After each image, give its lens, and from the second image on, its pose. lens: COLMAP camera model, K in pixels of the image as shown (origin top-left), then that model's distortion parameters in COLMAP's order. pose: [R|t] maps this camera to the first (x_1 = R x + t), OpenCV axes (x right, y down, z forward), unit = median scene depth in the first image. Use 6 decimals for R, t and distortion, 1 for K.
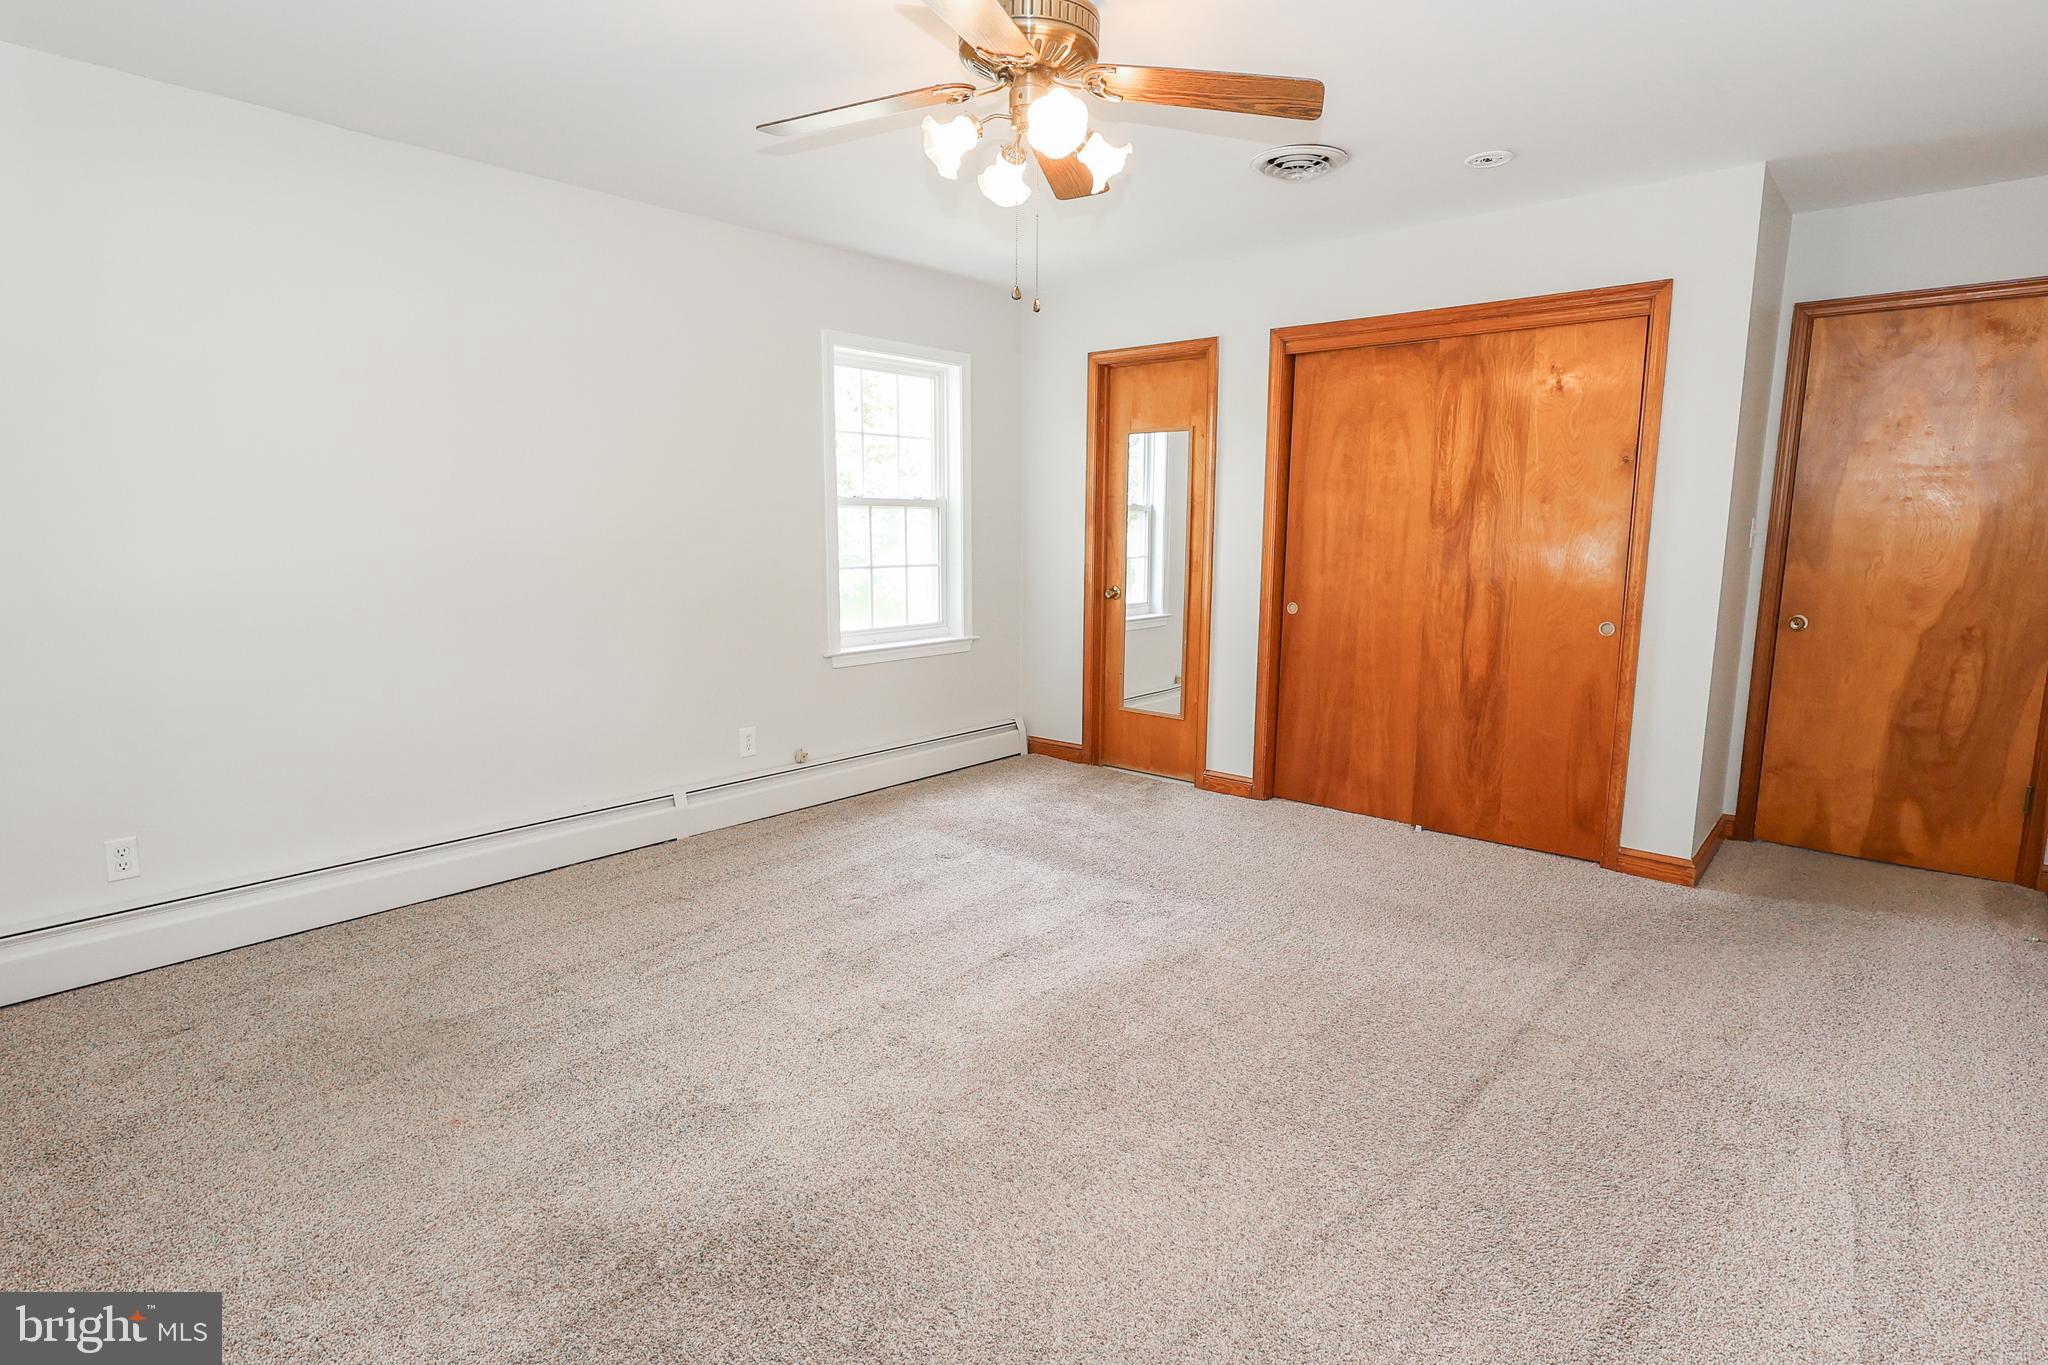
lens RADIAL K [[1000.5, 0, 1017.4], [0, 1000.5, 683.5], [0, 0, 1]] dist [-0.005597, 0.001915]
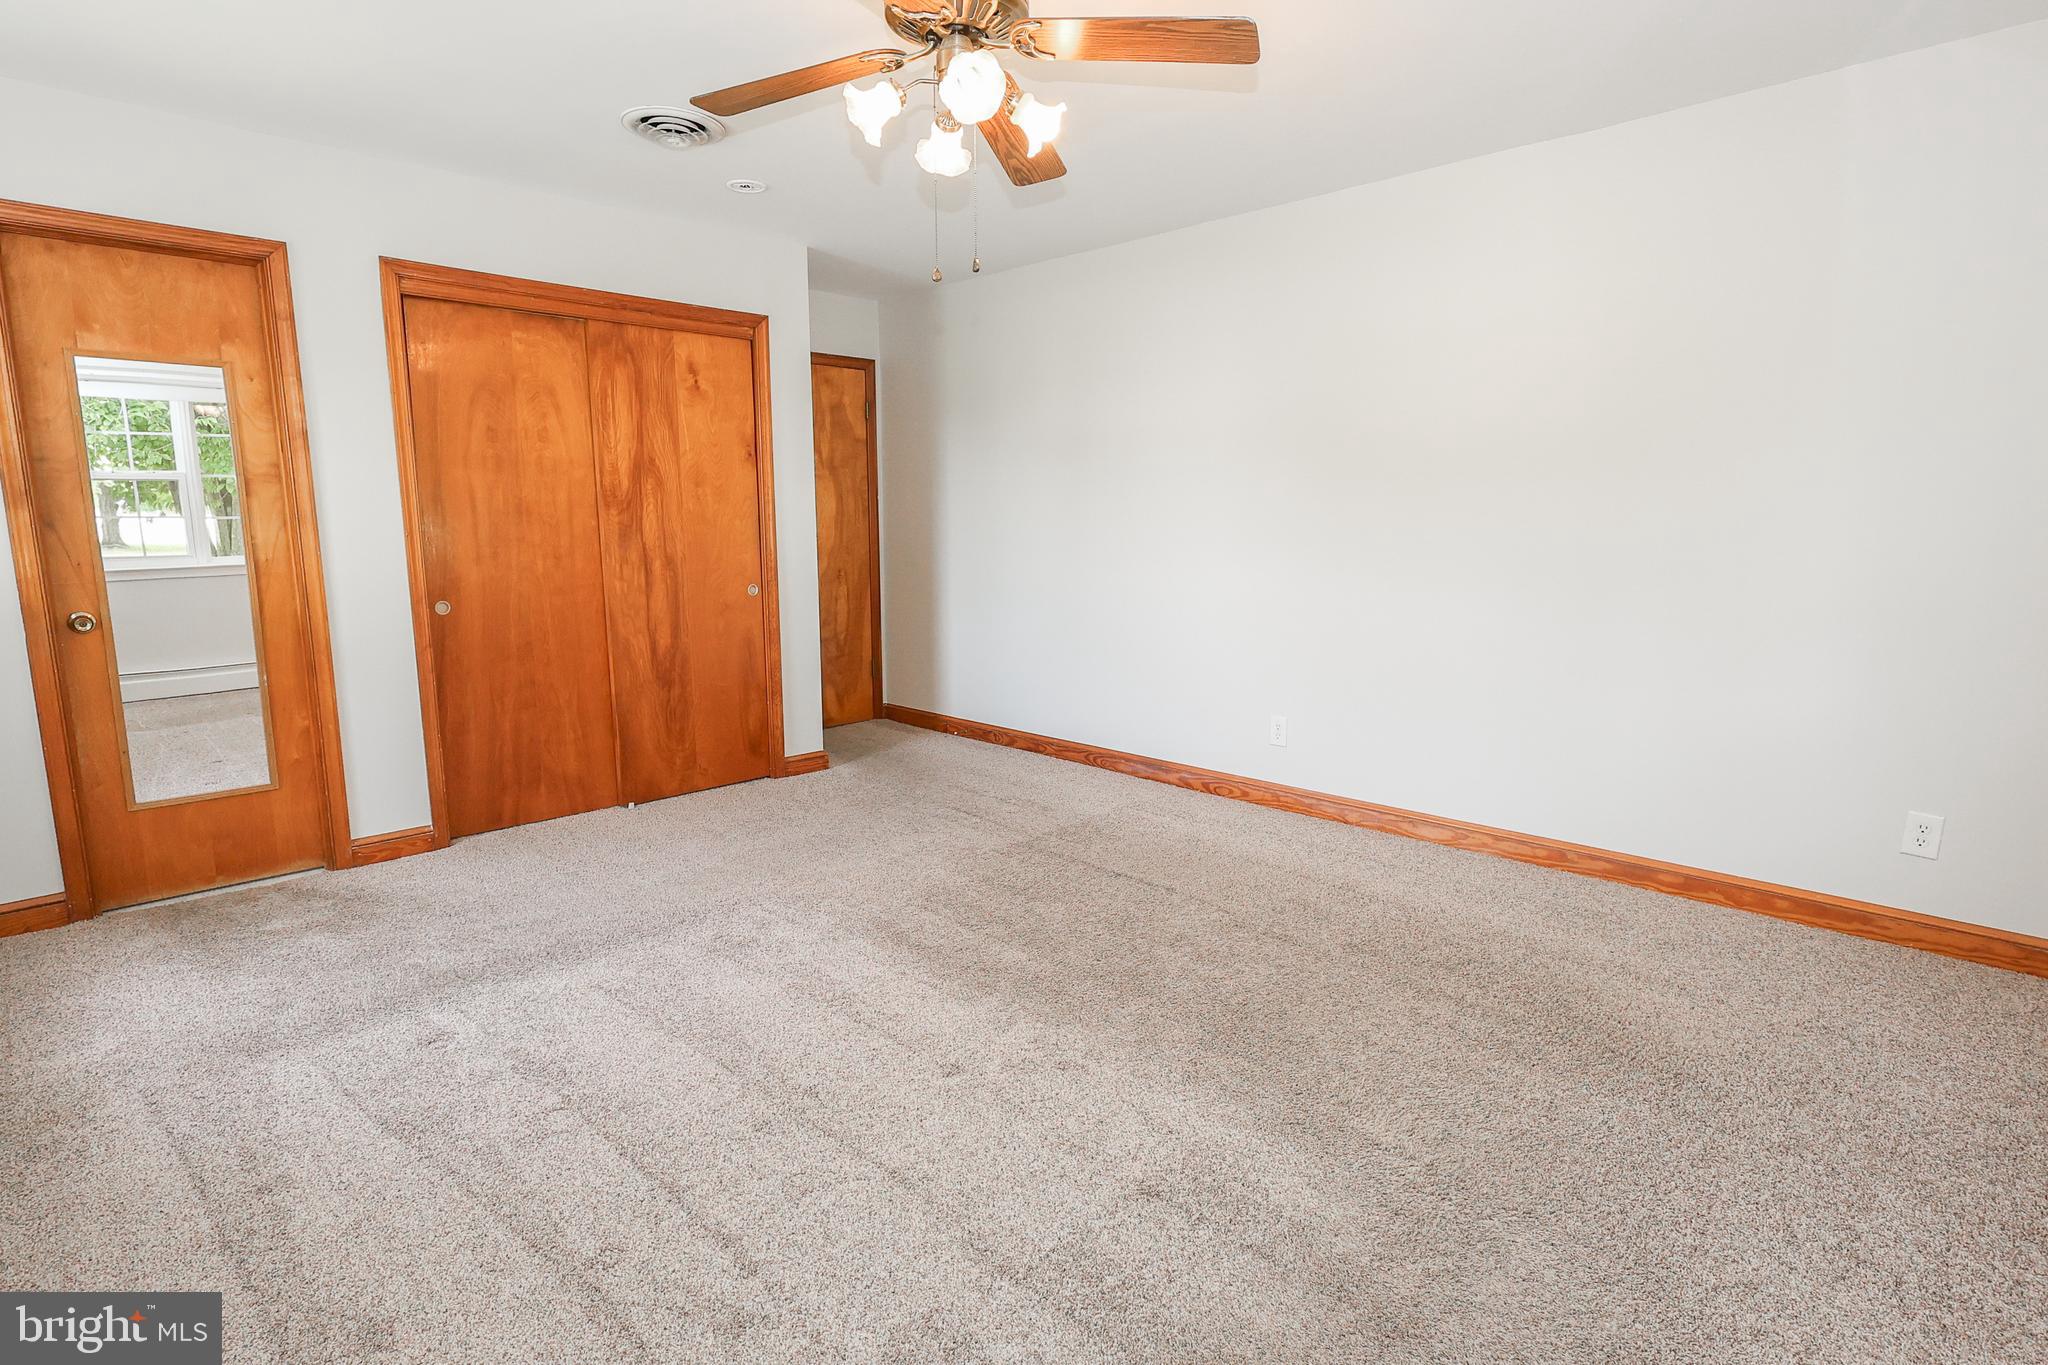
lens RADIAL K [[1000.5, 0, 1029.2], [0, 1000.5, 685.2], [0, 0, 1]] dist [-0.005597, 0.001915]
pose [[0.084827, -0.176344, 0.980667, -0.557576], [0.158095, 0.974128, 0.161493, -0.077248], [-0.983774, 0.141339, 0.110511, 0.487560]]
